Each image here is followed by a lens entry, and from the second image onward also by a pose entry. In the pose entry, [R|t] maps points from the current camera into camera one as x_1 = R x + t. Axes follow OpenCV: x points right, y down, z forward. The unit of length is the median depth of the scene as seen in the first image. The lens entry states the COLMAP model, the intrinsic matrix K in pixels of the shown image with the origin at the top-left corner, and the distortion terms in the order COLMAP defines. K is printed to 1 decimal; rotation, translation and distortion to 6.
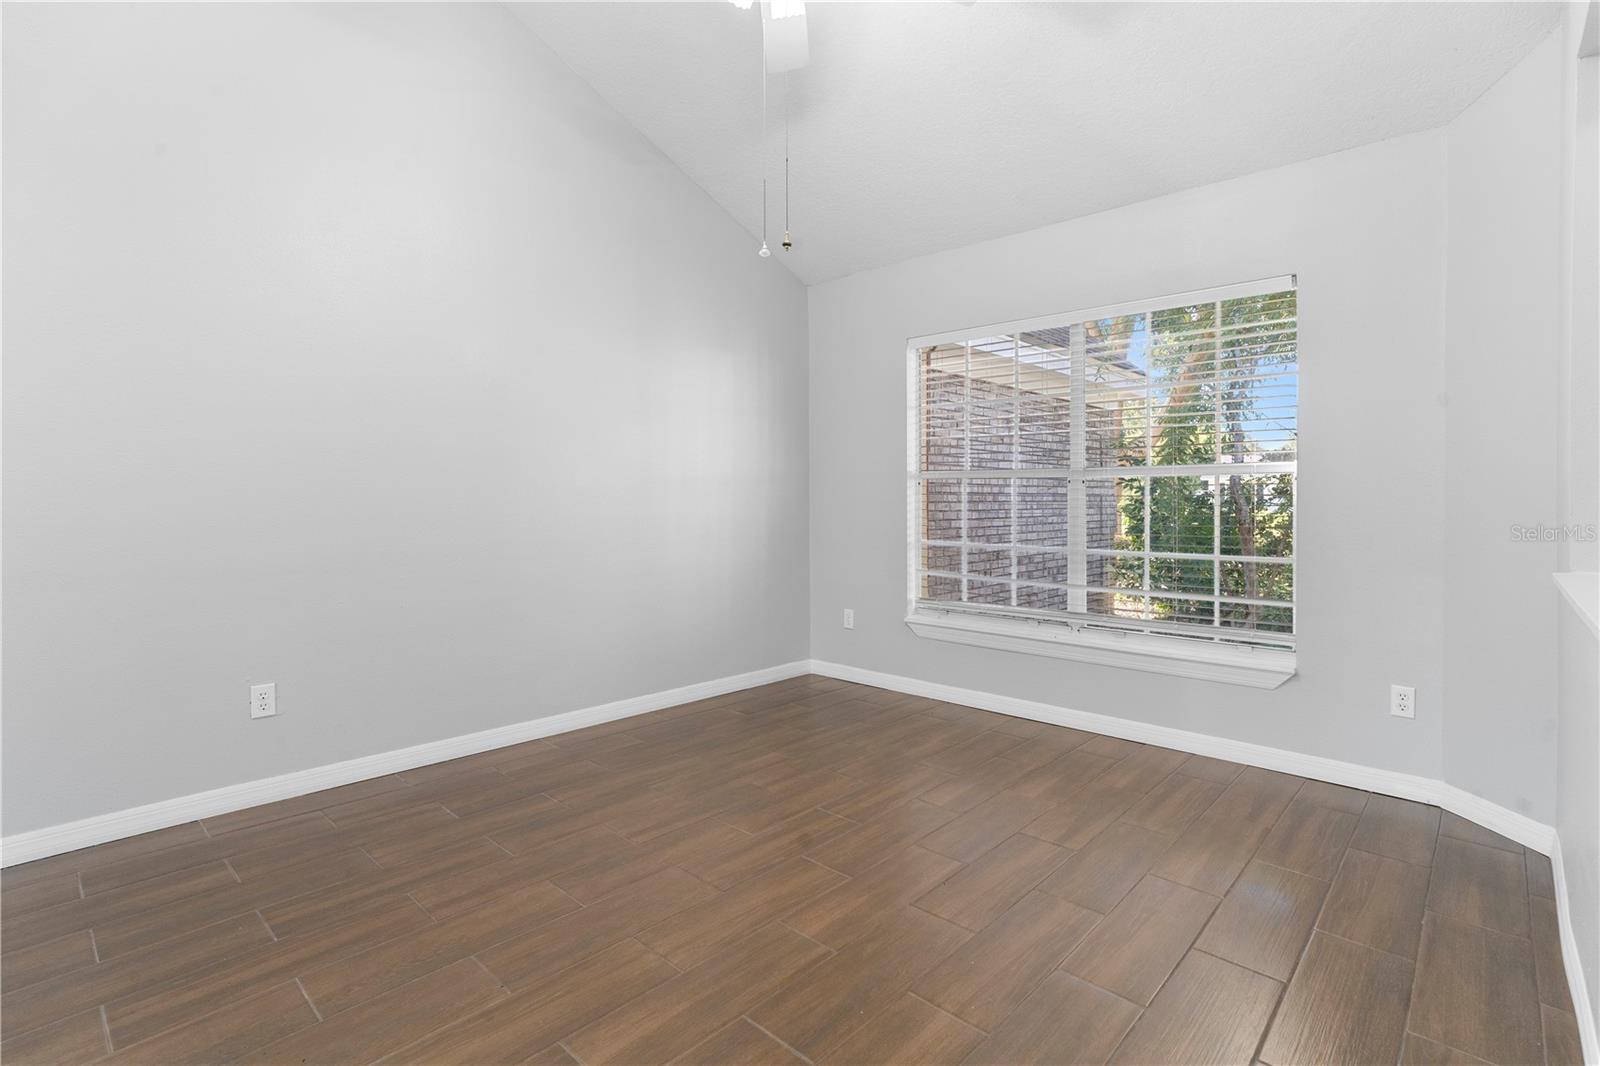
lens RADIAL K [[756.1, 0, 798.0], [0, 756.1, 523.7], [0, 0, 1]] dist [0.002712, 0.000495]
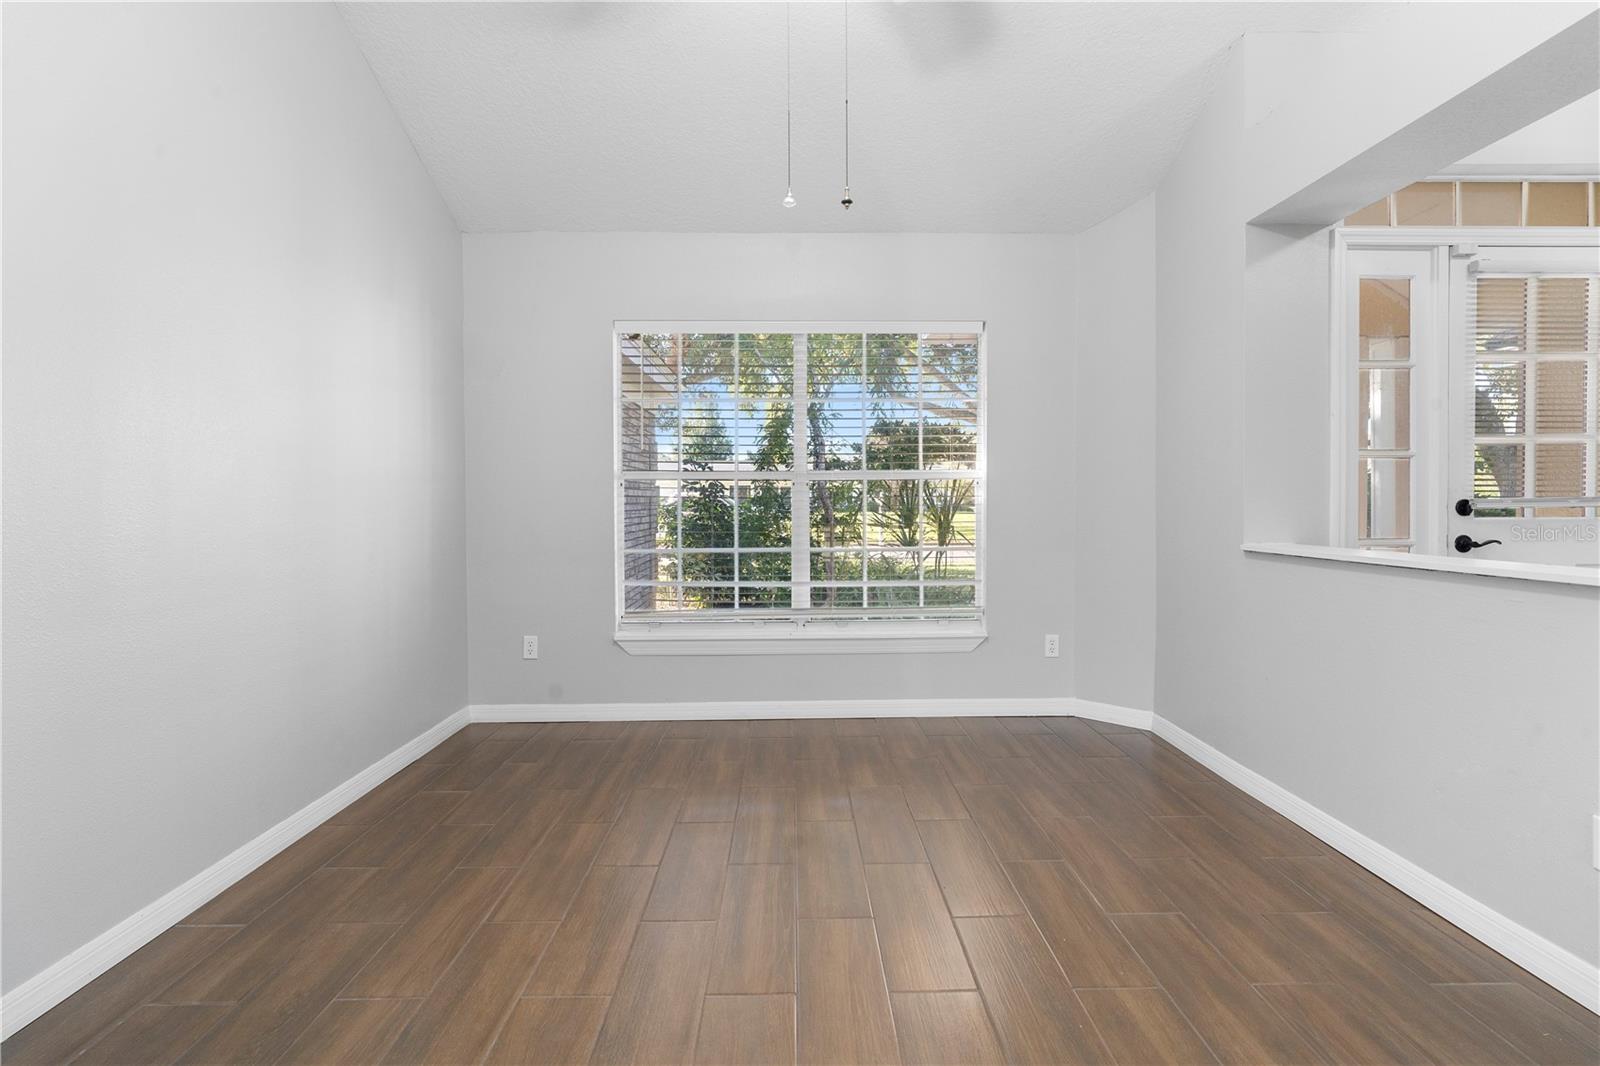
lens RADIAL K [[767.9, 0, 800.0], [0, 767.9, 533.0], [0, 0, 1]] dist [0.000027, 0.000038]
pose [[0.724397, -0.038365, 0.688314, -0.364012], [0.030303, 0.999257, 0.023804, -0.012423], [-0.688716, 0.003614, 0.725022, 0.231143]]
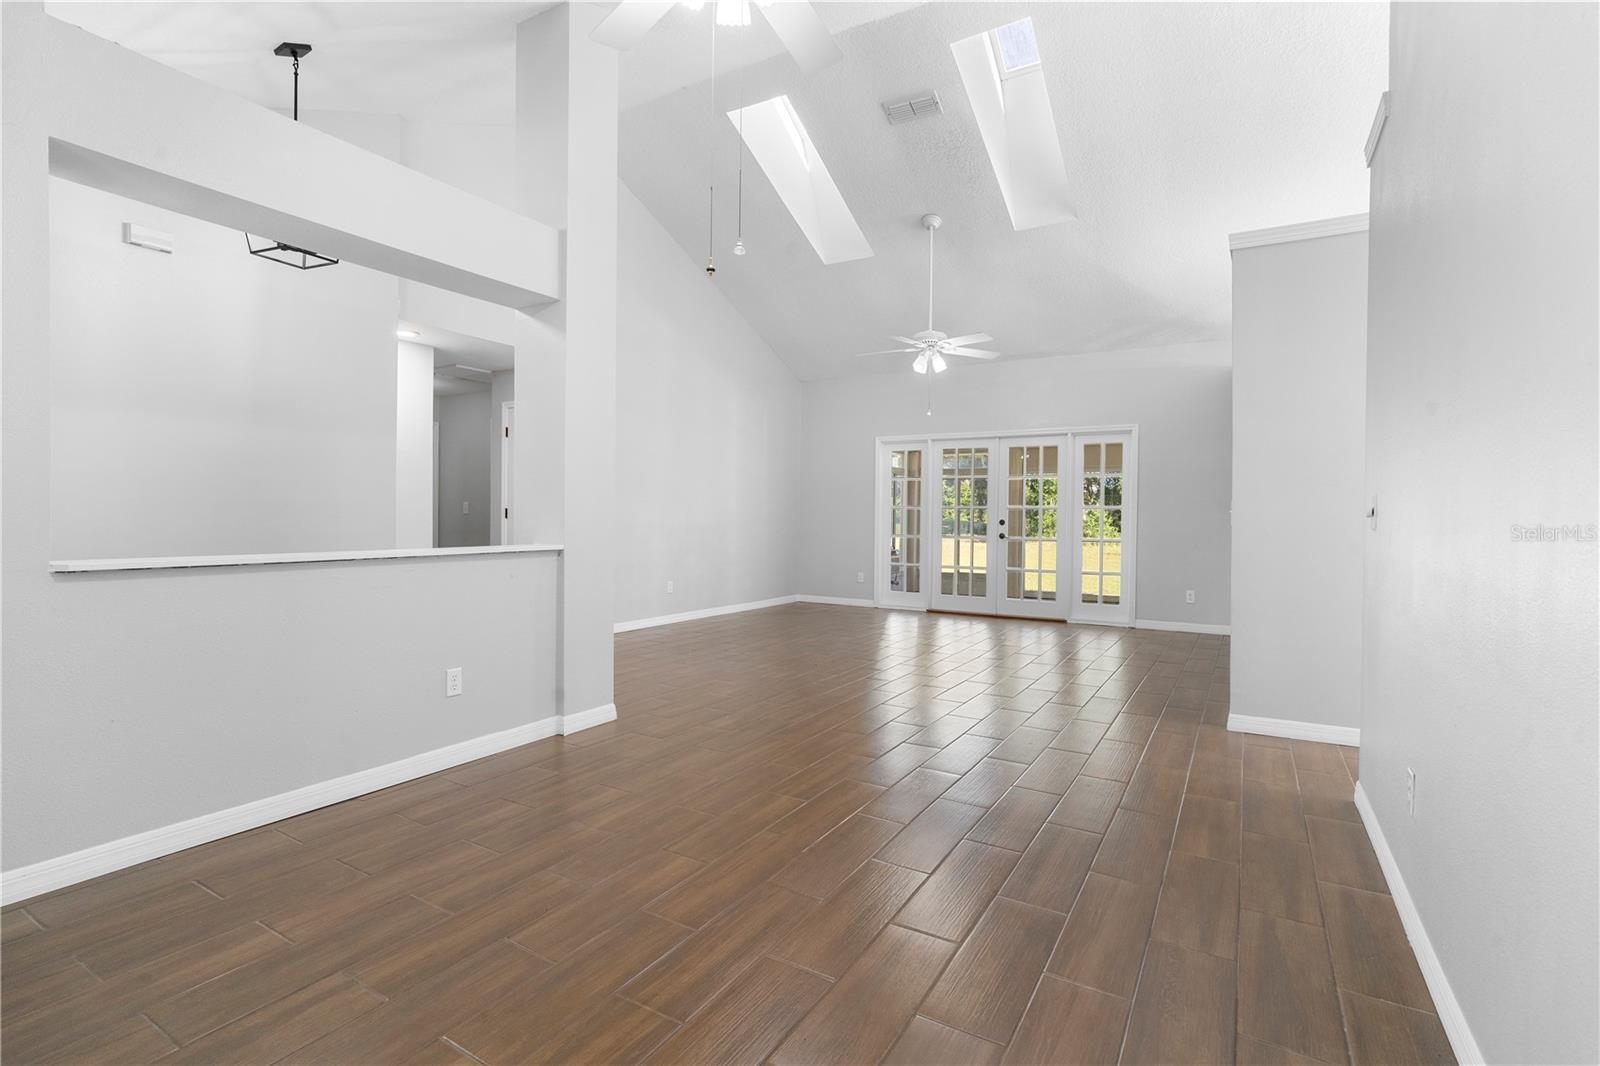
lens RADIAL K [[756.1, 0, 798.0], [0, 756.1, 523.7], [0, 0, 1]] dist [0.002712, 0.000495]
pose [[-0.978324, -0.015882, -0.206468, 0.049932], [-0.023572, 0.999115, 0.034843, -0.037554], [0.205732, 0.038954, -0.977833, 1.171030]]
